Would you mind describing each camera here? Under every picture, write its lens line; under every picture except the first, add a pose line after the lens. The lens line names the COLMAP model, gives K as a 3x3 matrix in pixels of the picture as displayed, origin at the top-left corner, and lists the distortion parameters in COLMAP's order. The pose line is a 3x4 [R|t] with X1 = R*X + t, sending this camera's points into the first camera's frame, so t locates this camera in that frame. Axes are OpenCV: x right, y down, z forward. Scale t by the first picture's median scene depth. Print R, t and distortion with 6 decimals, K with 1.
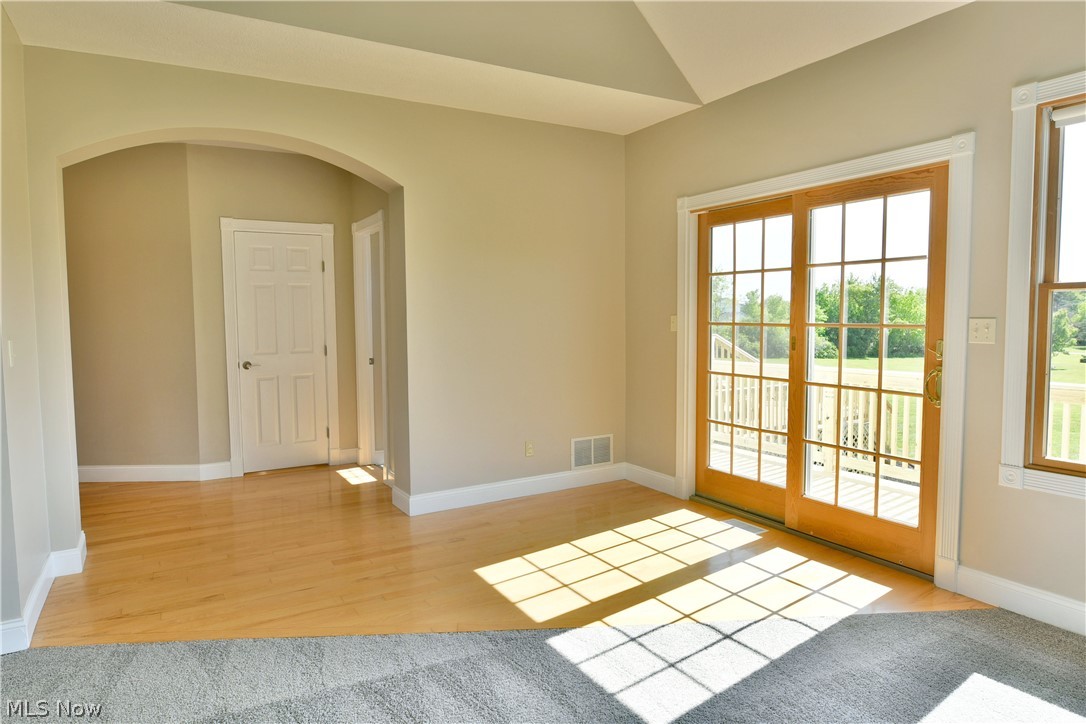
lens RADIAL K [[650.4, 0, 551.9], [0, 650.4, 356.9], [0, 0, 1]] dist [-0.003527, -0.003616]
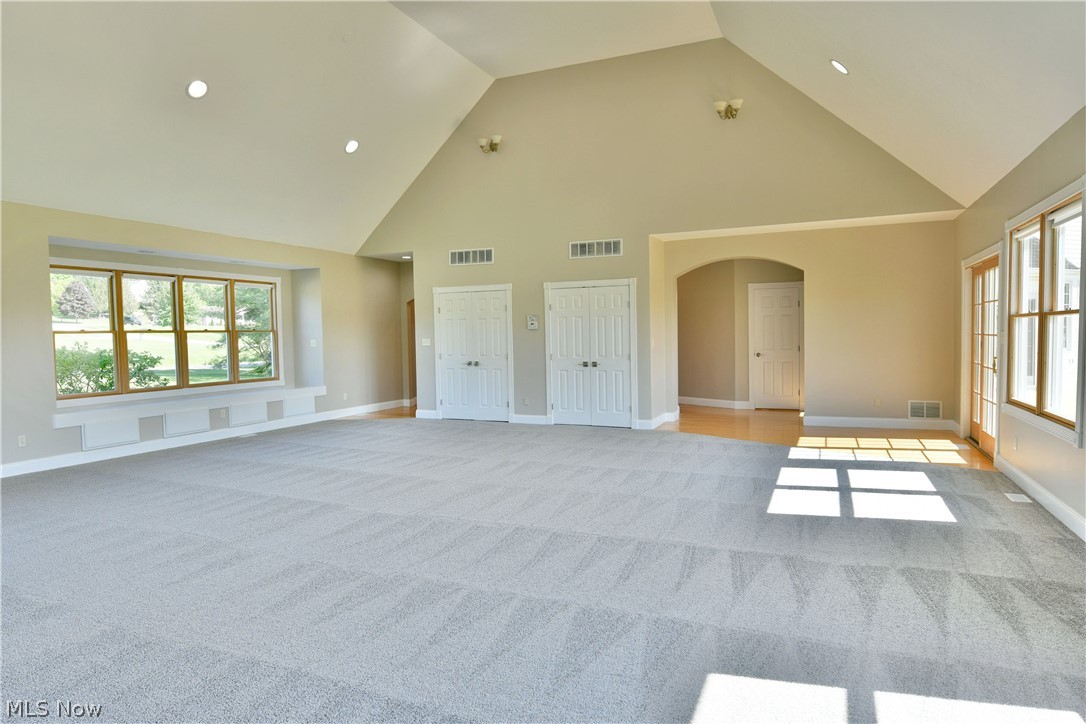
lens RADIAL K [[650.4, 0, 549.0], [0, 650.4, 365.5], [0, 0, 1]] dist [-0.003527, -0.003616]
pose [[0.595594, 0.036635, -0.802450, 3.054677], [-0.047663, 0.998811, 0.010223, 0.221070], [0.801871, 0.032158, 0.596632, -2.914300]]
